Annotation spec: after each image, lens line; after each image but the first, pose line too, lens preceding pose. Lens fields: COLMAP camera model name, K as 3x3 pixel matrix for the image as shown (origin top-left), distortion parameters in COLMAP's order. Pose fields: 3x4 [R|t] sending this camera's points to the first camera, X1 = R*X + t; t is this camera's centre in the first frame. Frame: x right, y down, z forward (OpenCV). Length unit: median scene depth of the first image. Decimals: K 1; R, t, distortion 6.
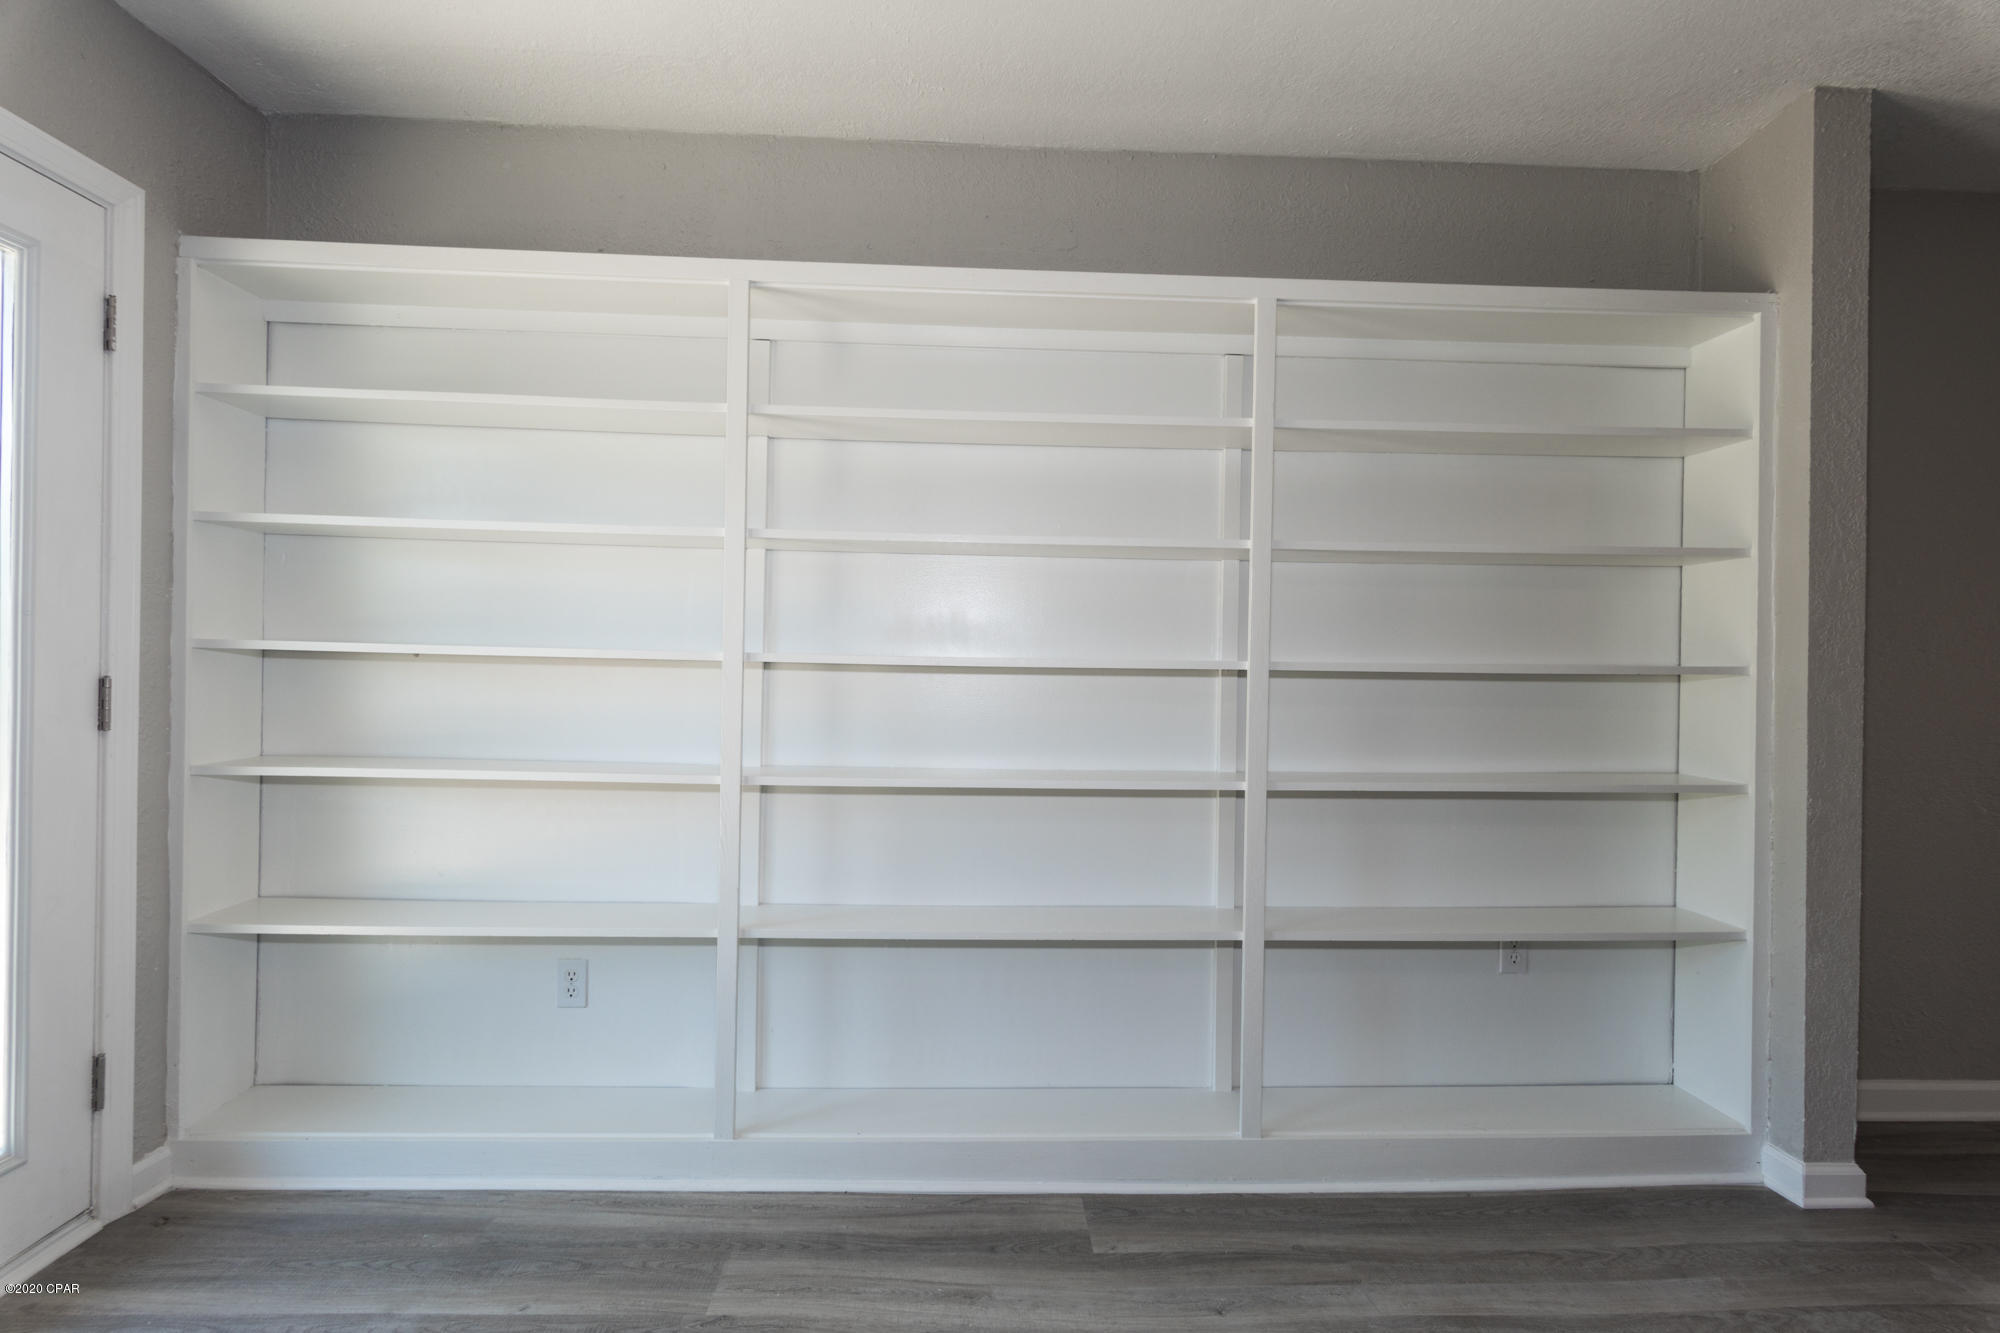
lens RADIAL K [[981.7, 0, 1000.0], [0, 981.7, 666.5], [0, 0, 1]] dist [0.011390, 0.000275]
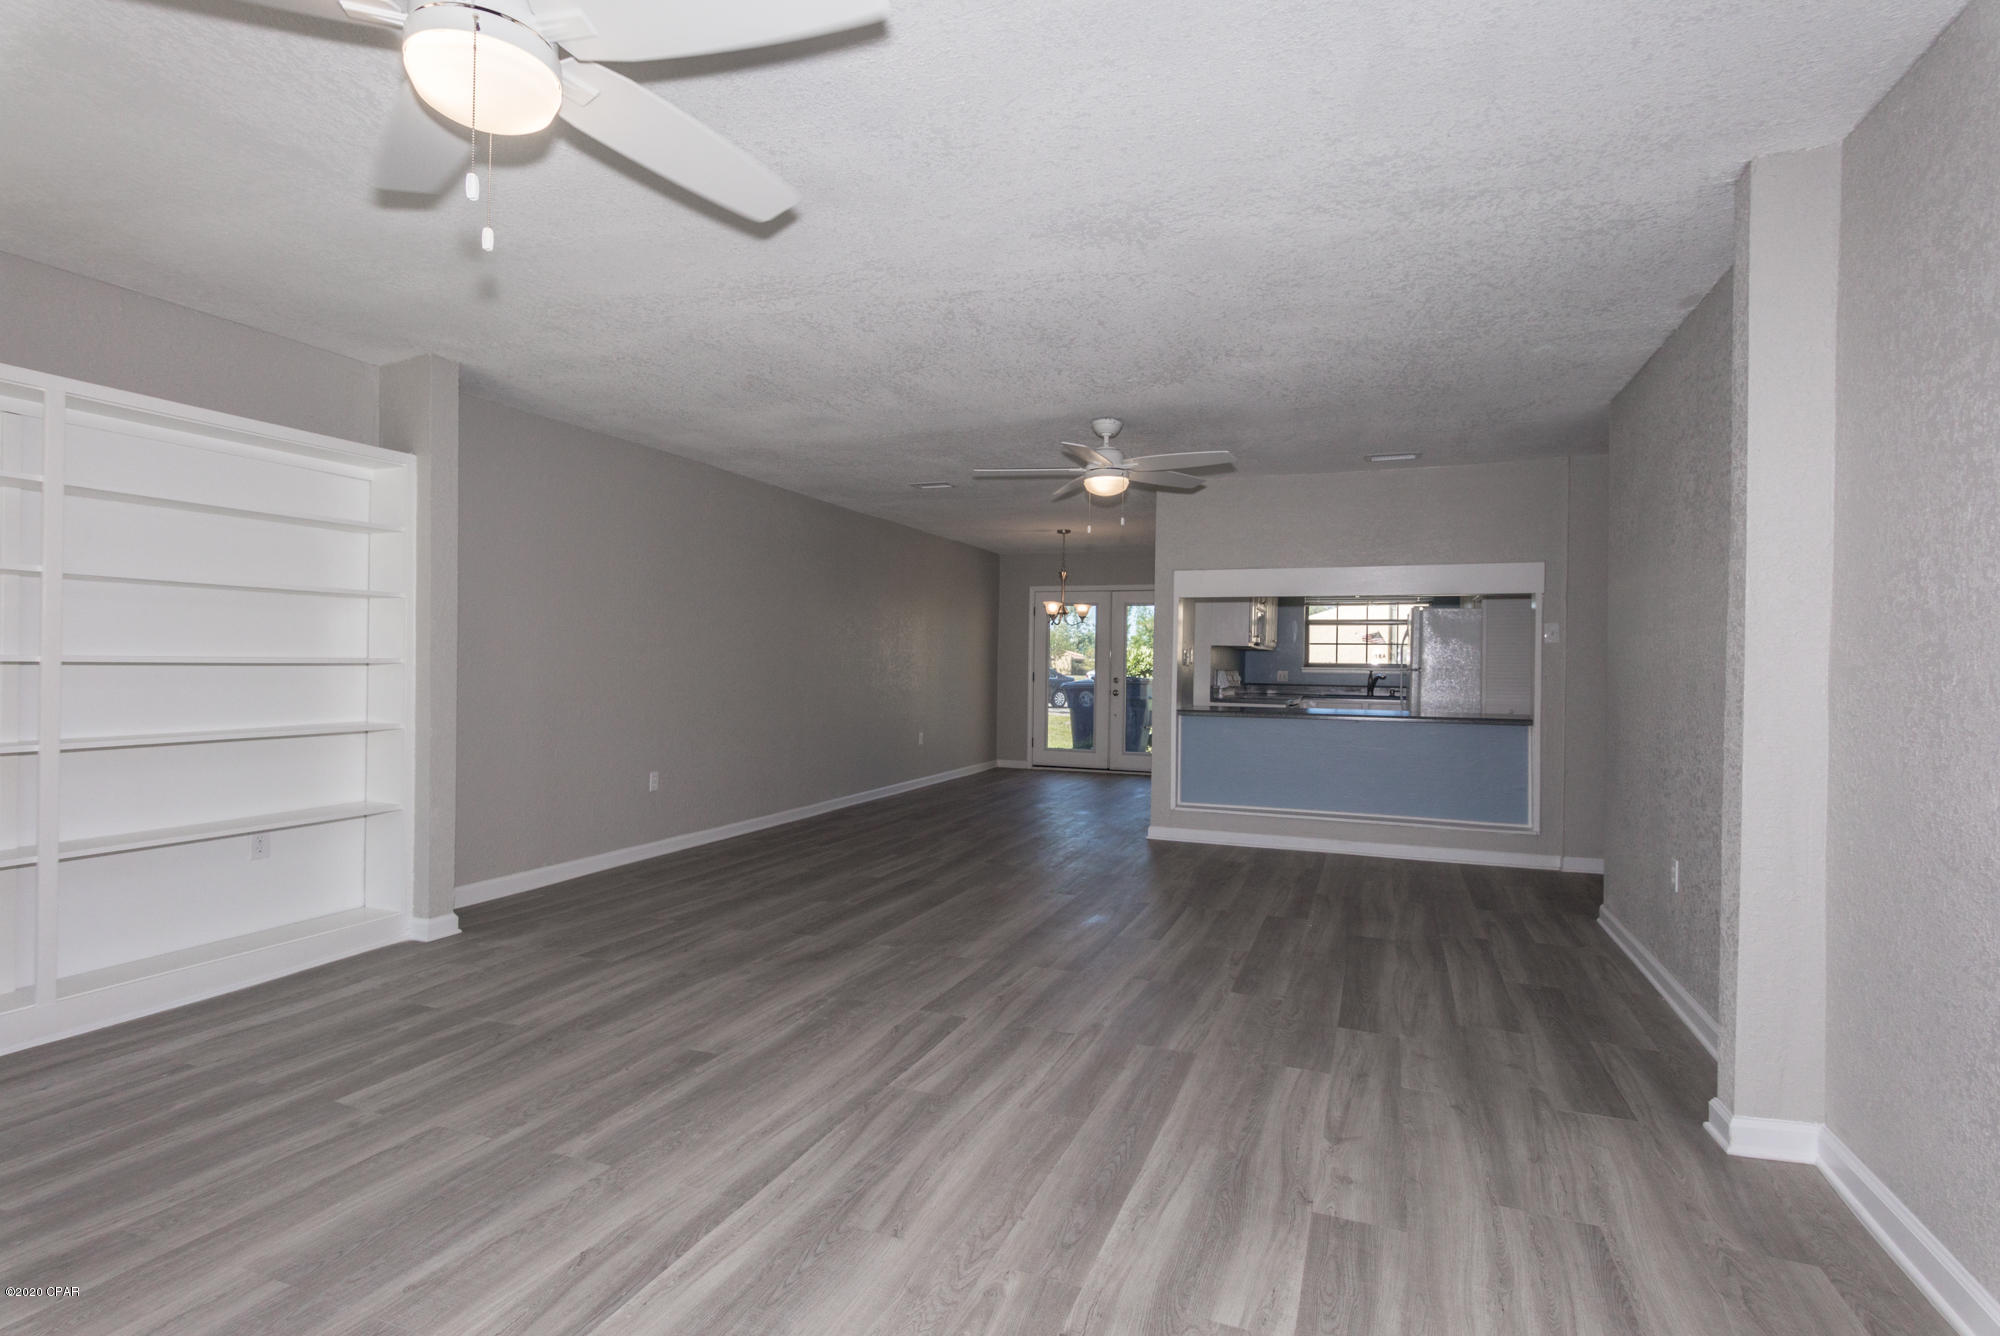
lens RADIAL K [[963.6, 0, 993.4], [0, 963.6, 668.9], [0, 0, 1]] dist [0.004345, -0.000556]
pose [[0.417559, -0.008711, 0.908608, -0.430136], [-0.002037, 0.999943, 0.010523, -0.002735], [-0.908648, -0.006244, 0.417517, -0.783306]]
